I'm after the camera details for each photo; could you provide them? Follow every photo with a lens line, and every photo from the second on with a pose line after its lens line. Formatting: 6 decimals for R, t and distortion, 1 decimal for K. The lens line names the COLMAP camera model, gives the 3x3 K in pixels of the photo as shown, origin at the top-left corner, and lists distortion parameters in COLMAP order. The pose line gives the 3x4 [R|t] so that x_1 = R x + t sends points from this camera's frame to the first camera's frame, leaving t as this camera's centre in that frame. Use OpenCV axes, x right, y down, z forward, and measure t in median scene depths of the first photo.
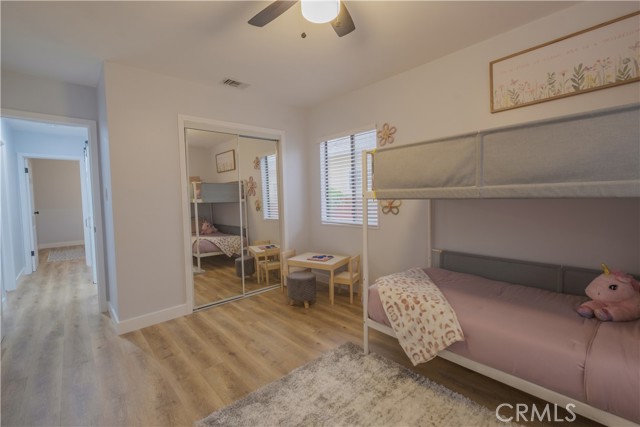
lens RADIAL K [[279.2, 0, 317.1], [0, 279.2, 212.1], [0, 0, 1]] dist [-0.007857, 0.000162]
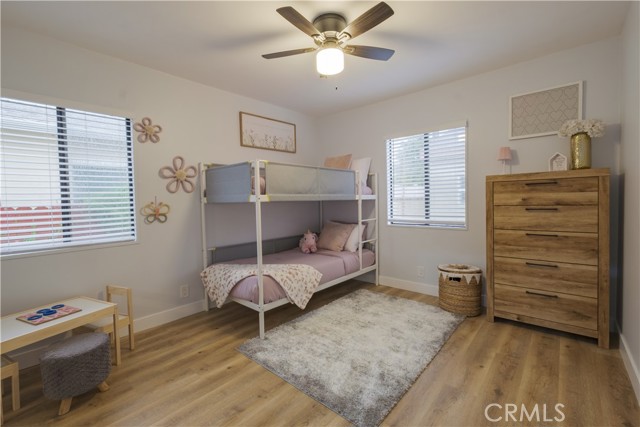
lens RADIAL K [[279.2, 0, 315.5], [0, 279.2, 211.4], [0, 0, 1]] dist [-0.007857, 0.000162]
pose [[-0.111284, -0.016318, 0.993655, -0.954258], [0.077155, 0.996705, 0.025009, -0.017342], [-0.990789, 0.079449, -0.109659, 0.854861]]
